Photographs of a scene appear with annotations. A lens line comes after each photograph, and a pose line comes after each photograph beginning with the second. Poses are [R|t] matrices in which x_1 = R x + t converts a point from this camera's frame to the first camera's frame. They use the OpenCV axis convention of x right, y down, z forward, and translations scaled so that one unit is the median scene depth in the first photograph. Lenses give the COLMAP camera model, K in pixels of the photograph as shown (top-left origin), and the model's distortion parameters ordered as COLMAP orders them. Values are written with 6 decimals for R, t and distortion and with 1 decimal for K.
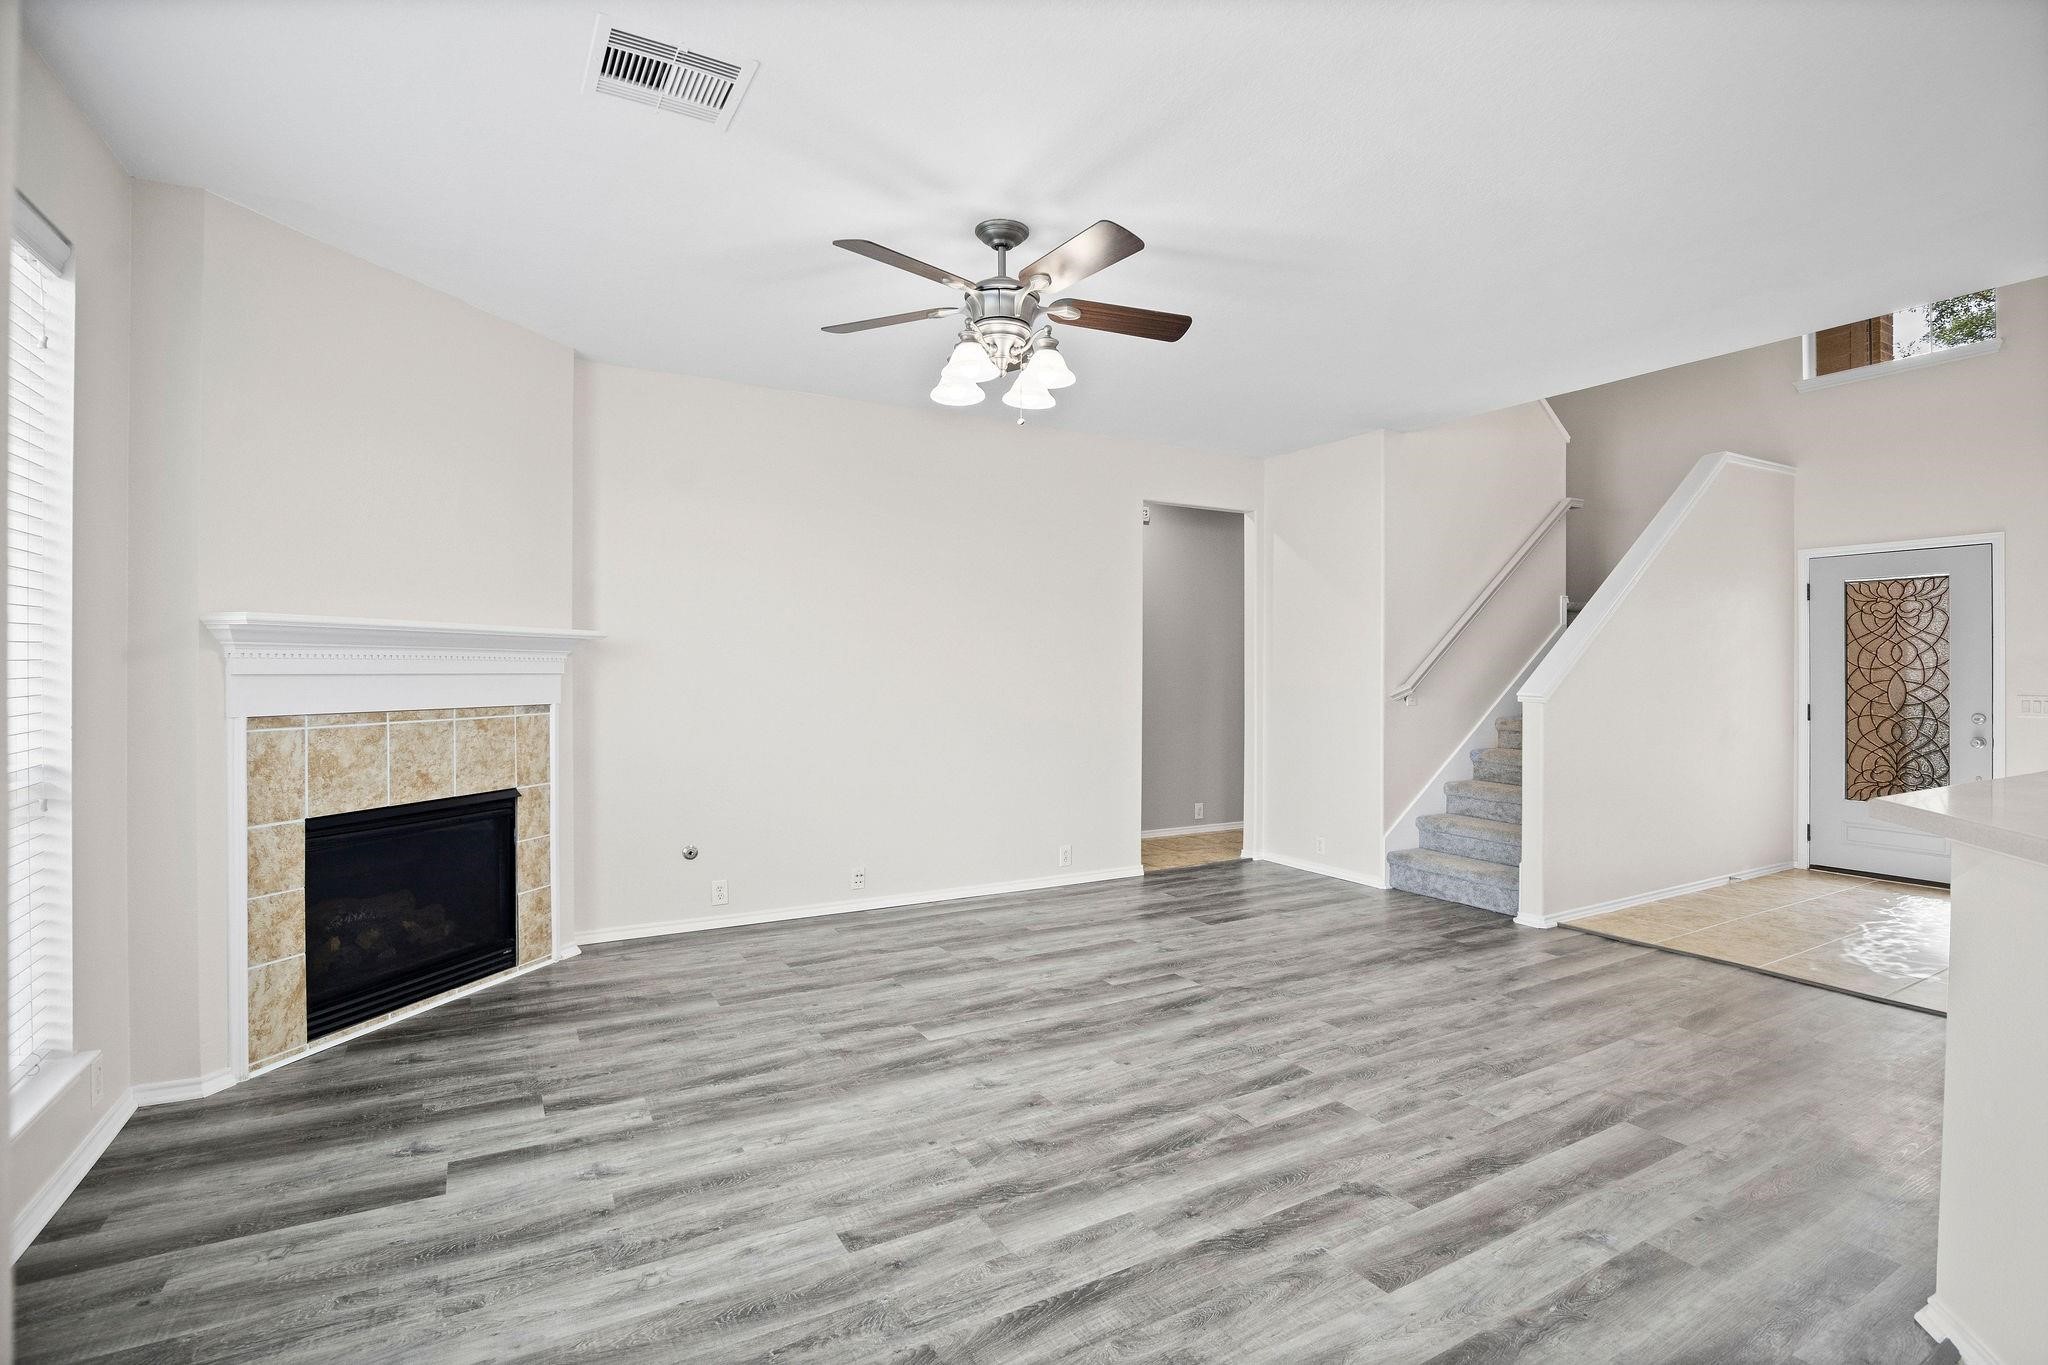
lens RADIAL K [[967.9, 0, 1017.6], [0, 967.9, 682.5], [0, 0, 1]] dist [-0.003421, -0.000022]
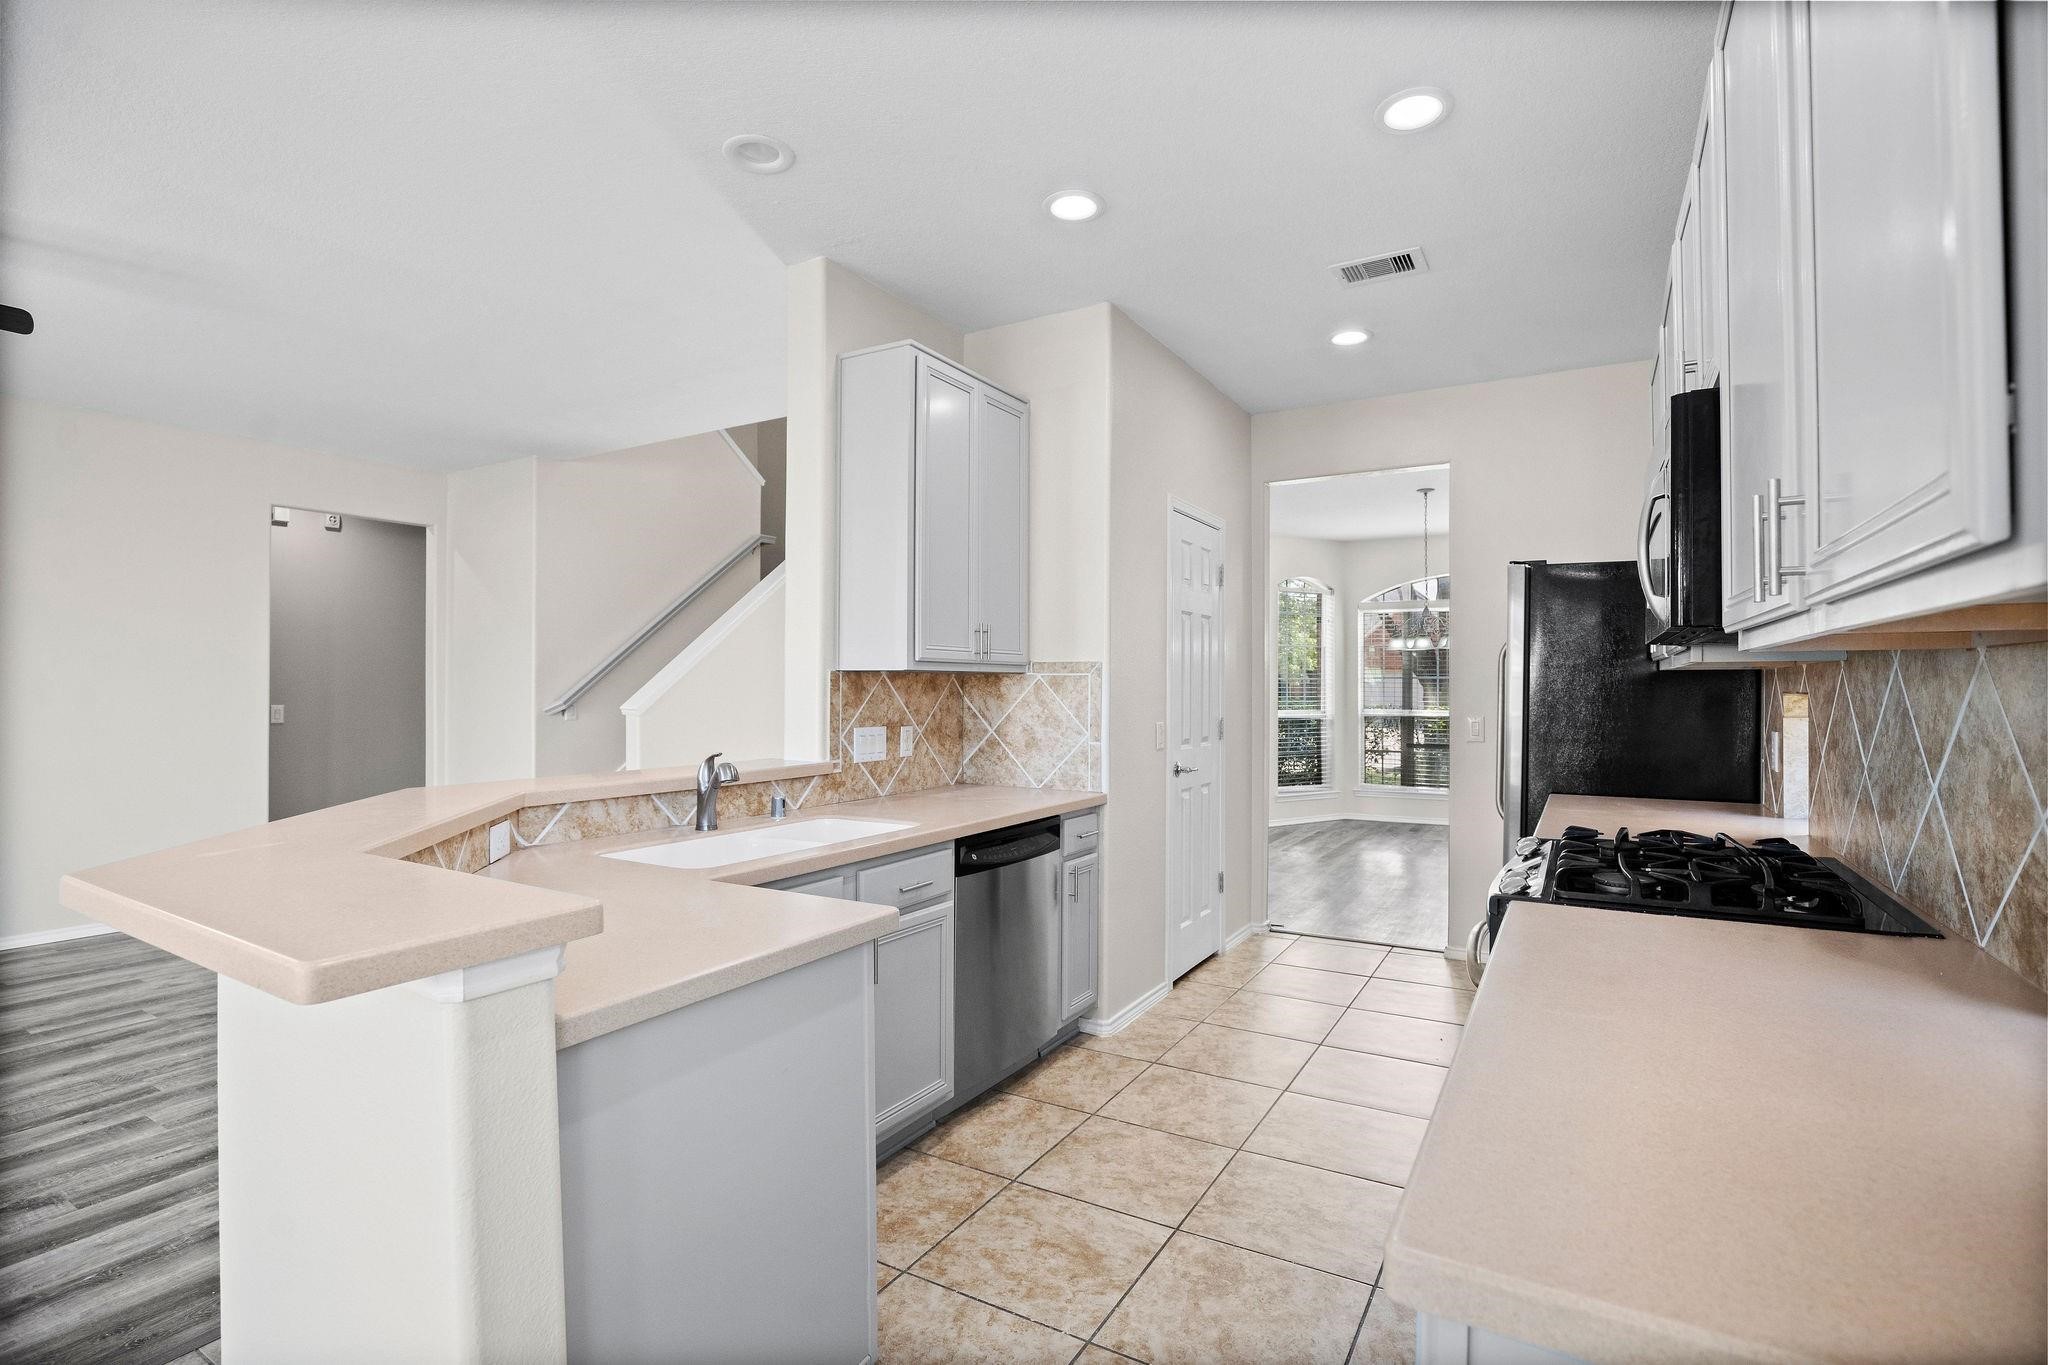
lens RADIAL K [[967.9, 0, 1017.6], [0, 967.9, 680.9], [0, 0, 1]] dist [-0.003421, -0.000022]
pose [[0.889363, 0.003116, 0.457190, 0.489181], [0.004631, 0.999864, -0.015824, 0.000730], [-0.457177, 0.016190, 0.889228, -0.225622]]
